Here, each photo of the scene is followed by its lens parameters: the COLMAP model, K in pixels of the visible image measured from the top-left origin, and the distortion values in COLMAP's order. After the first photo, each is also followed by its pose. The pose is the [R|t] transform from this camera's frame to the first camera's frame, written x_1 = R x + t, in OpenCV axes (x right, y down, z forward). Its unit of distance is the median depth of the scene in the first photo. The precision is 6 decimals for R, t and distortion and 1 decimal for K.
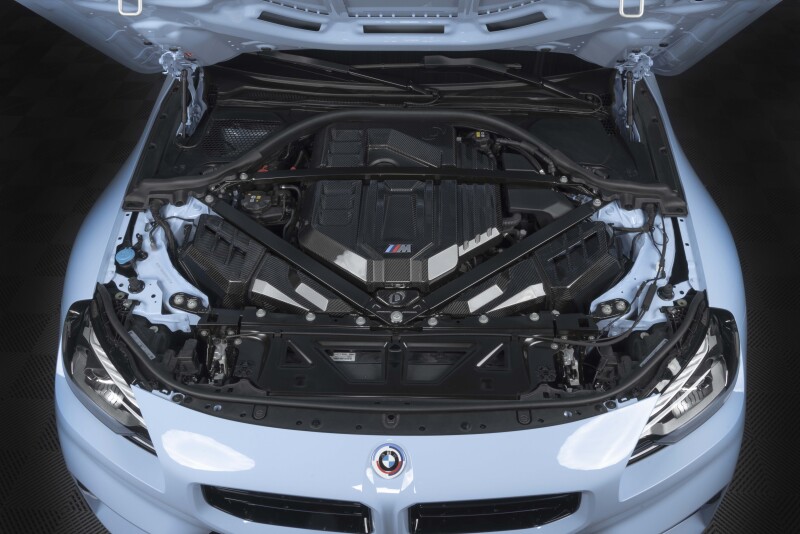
lens RADIAL K [[711.6, 0, 422.8], [0, 711.6, 267.2], [0, 0, 1]] dist [-0.008420, -0.001731]
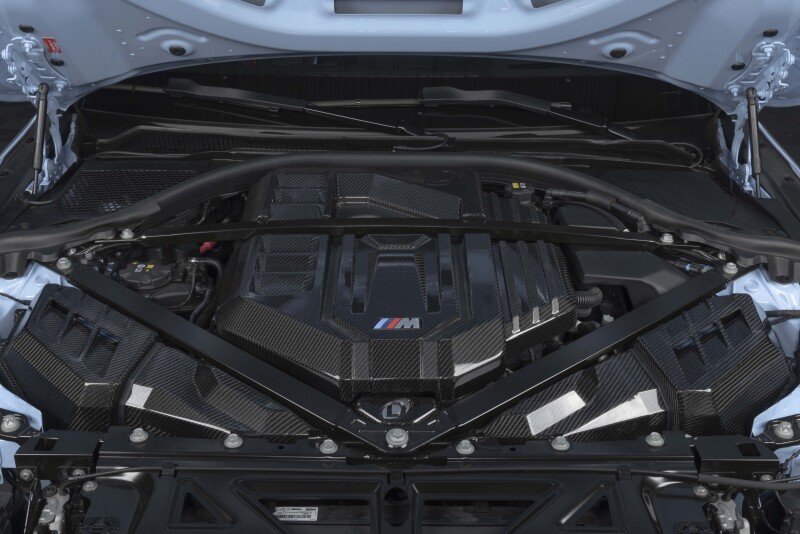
lens RADIAL K [[952.0, 0, 400.9], [0, 952.0, 290.3], [0, 0, 1]] dist [0.008388, -0.003736]
pose [[0.999732, 0.000018, 0.023136, -0.044877], [0.006313, 0.961841, -0.273538, 0.140976], [-0.022258, 0.273611, 0.961583, 0.259182]]
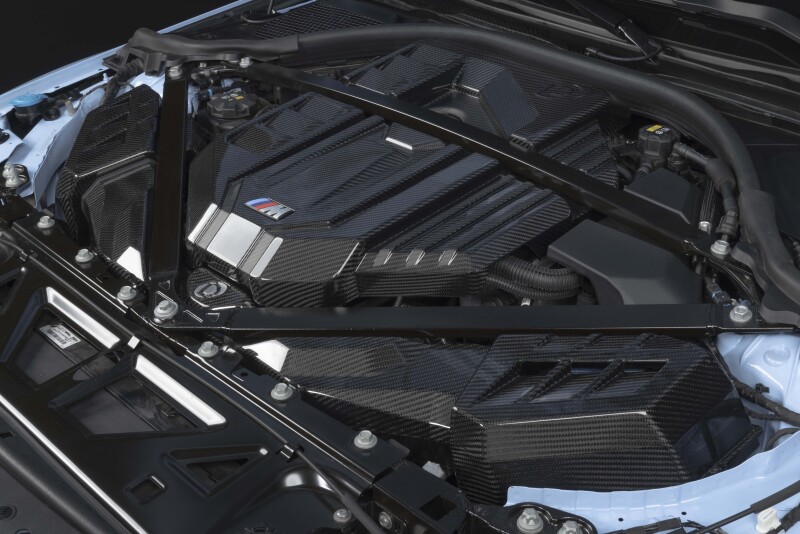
lens RADIAL K [[1092.3, 0, 400.0], [0, 1092.3, 267.0], [0, 0, 1]] dist [0.014332, -0.006228]
pose [[0.701877, 0.345934, -0.622654, 0.481513], [-0.469653, 0.881971, -0.039403, -0.003194], [0.535532, 0.320087, 0.781505, 0.435269]]
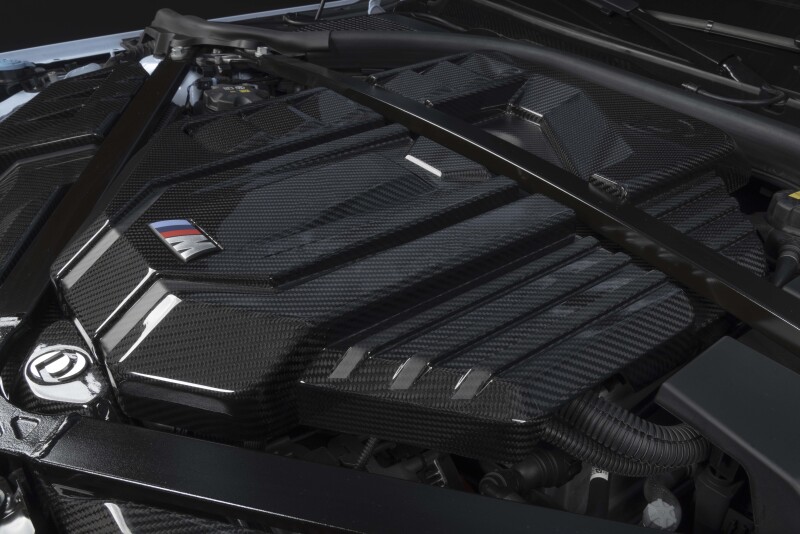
lens RADIAL K [[711.6, 0, 422.8], [0, 711.6, 267.2], [0, 0, 1]] dist [-0.008420, -0.001731]
pose [[0.634134, 0.437639, -0.637453, 0.204911], [-0.587381, 0.808789, -0.029055, -0.061648], [0.502849, 0.392853, 0.769942, 0.771020]]
